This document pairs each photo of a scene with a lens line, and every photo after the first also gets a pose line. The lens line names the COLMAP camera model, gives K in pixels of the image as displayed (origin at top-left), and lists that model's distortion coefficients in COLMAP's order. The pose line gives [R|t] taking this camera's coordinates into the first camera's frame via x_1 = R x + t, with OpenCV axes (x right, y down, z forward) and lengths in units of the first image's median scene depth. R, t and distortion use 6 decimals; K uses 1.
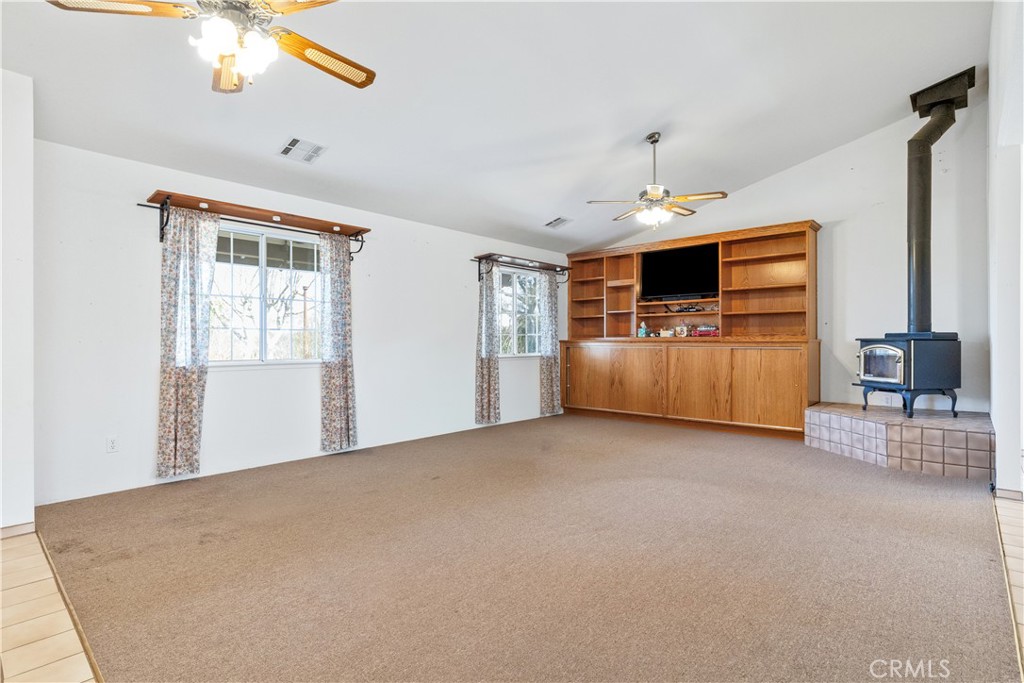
lens RADIAL K [[496.5, 0, 512.0], [0, 496.5, 341.5], [0, 0, 1]] dist [0.000808, 0.000153]
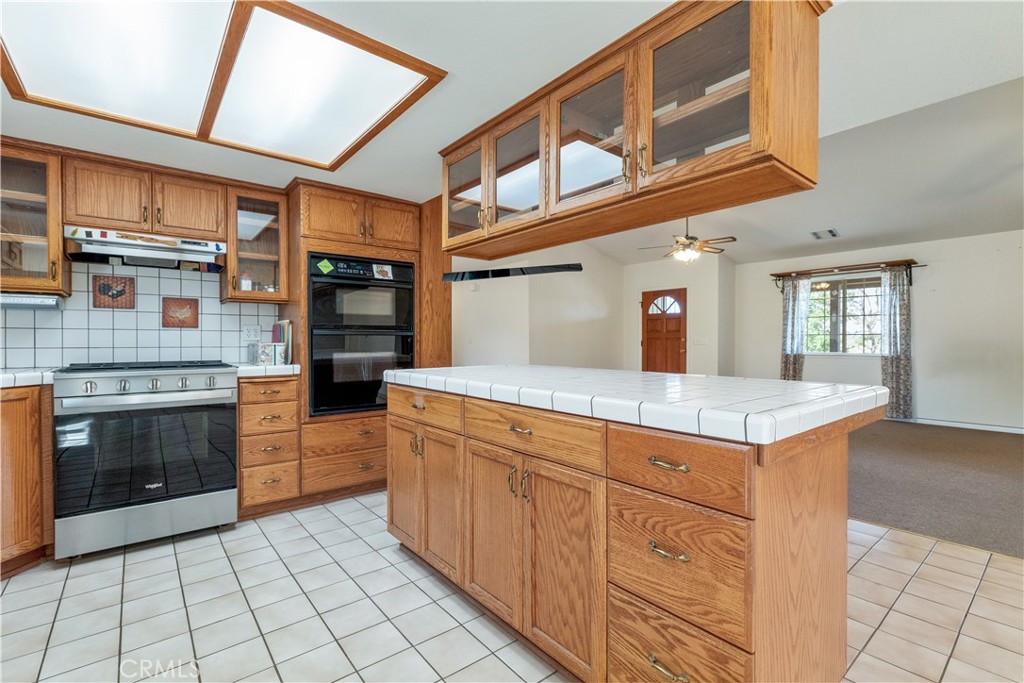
lens RADIAL K [[468.8, 0, 520.4], [0, 468.8, 346.4], [0, 0, 1]] dist [-0.000601, -0.000321]
pose [[-0.148032, 0.008982, -0.988942, 1.368348], [0.001713, 0.999960, 0.008826, 0.001158], [0.988981, -0.000387, -0.148041, 0.170101]]
